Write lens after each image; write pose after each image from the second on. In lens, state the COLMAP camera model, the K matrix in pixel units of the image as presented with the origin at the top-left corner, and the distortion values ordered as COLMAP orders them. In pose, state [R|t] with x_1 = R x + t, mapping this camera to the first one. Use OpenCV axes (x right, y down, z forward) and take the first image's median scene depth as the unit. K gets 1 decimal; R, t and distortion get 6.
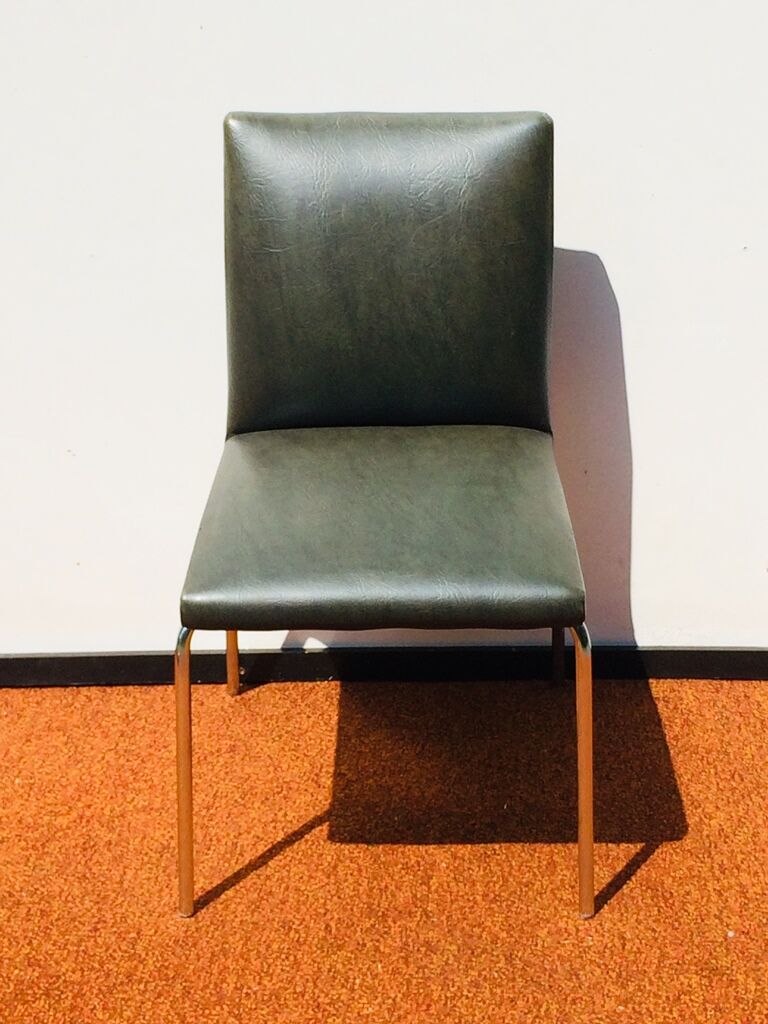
lens RADIAL K [[2056.2, 0, 386.9], [0, 2056.2, 508.6], [0, 0, 1]] dist [0.028404, 0.000000]
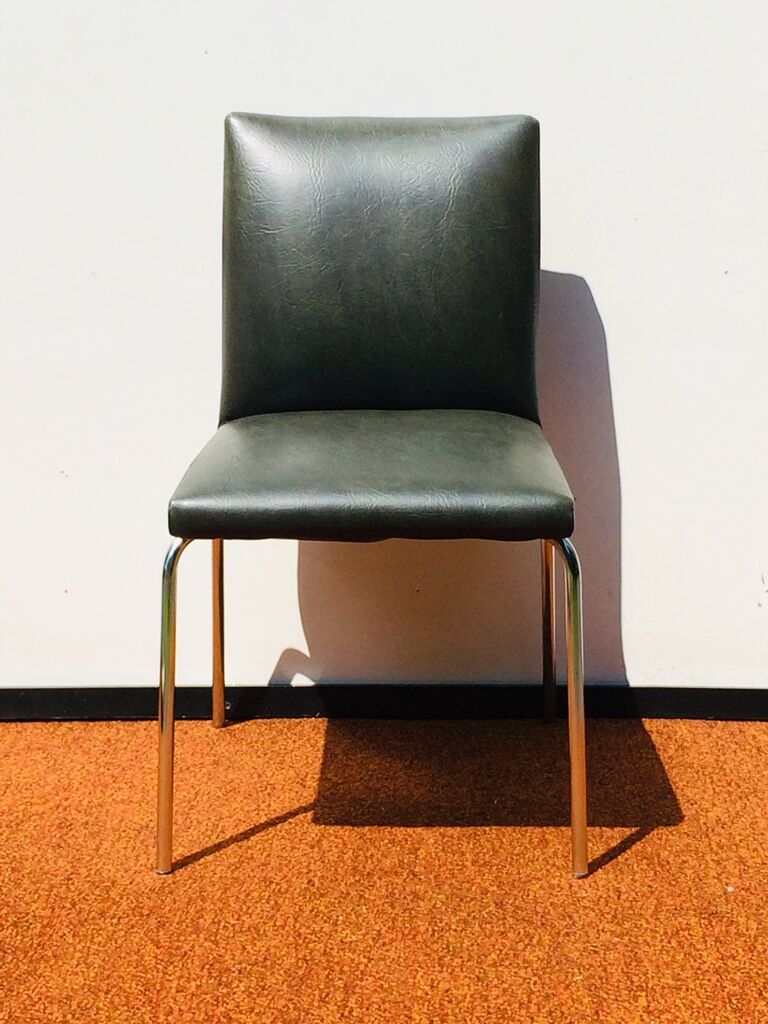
lens RADIAL K [[2056.2, 0, 388.7], [0, 2056.2, 515.5], [0, 0, 1]] dist [0.028404, 0.000000]
pose [[0.999945, 0.010073, 0.002877, 0.003115], [-0.009146, 0.973385, -0.228992, 0.245590], [-0.005107, 0.228953, 0.973424, 0.025588]]
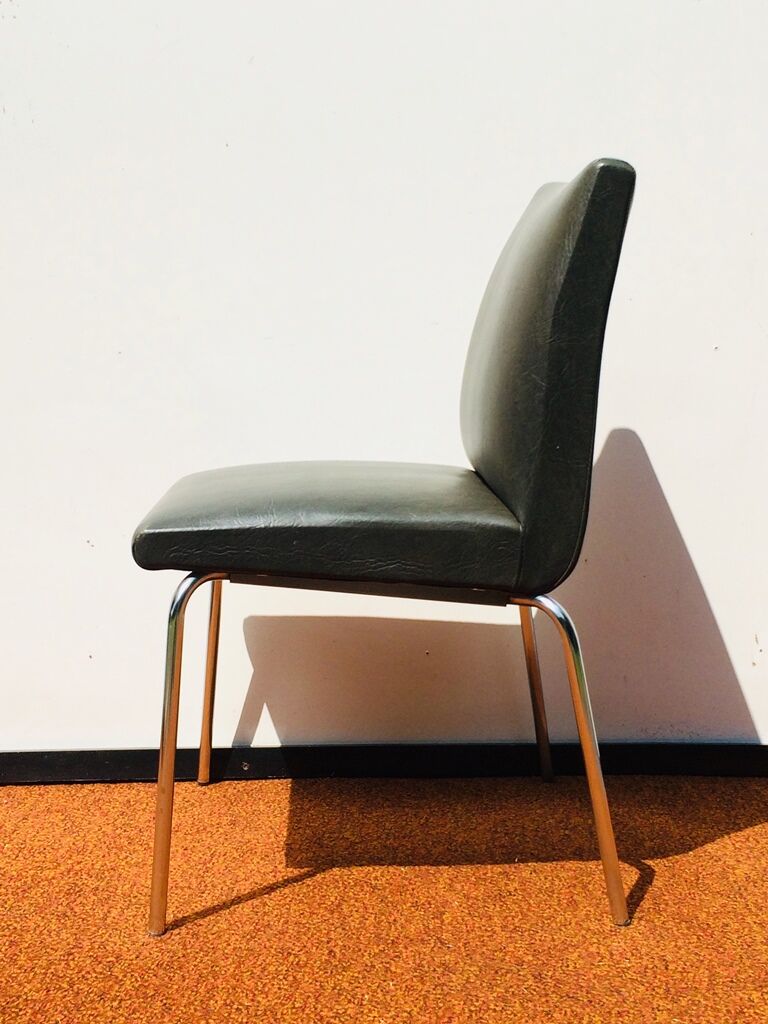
lens RADIAL K [[1391.1, 0, 383.4], [0, 1391.1, 508.5], [0, 0, 1]] dist [0.045684, 0.000000]
pose [[0.999856, 0.002626, 0.016781, -0.016152], [0.002984, 0.945459, -0.325728, 0.209462], [-0.016721, 0.325731, 0.945315, 0.348948]]
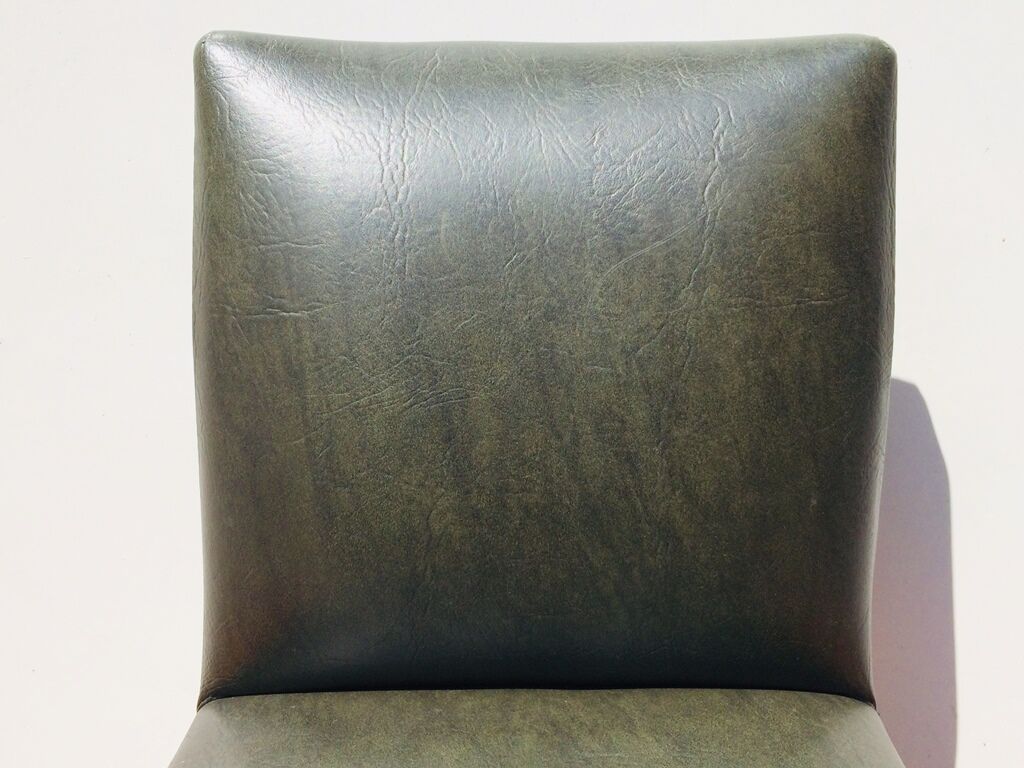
lens RADIAL K [[1115.5, 0, 501.2], [0, 1115.5, 386.2], [0, 0, 1]] dist [0.058826, 0.000000]
pose [[0.999945, 0.010412, -0.000858, -0.007955], [-0.010438, 0.992277, -0.123598, -0.078791], [-0.000435, 0.123600, 0.992332, 0.746984]]
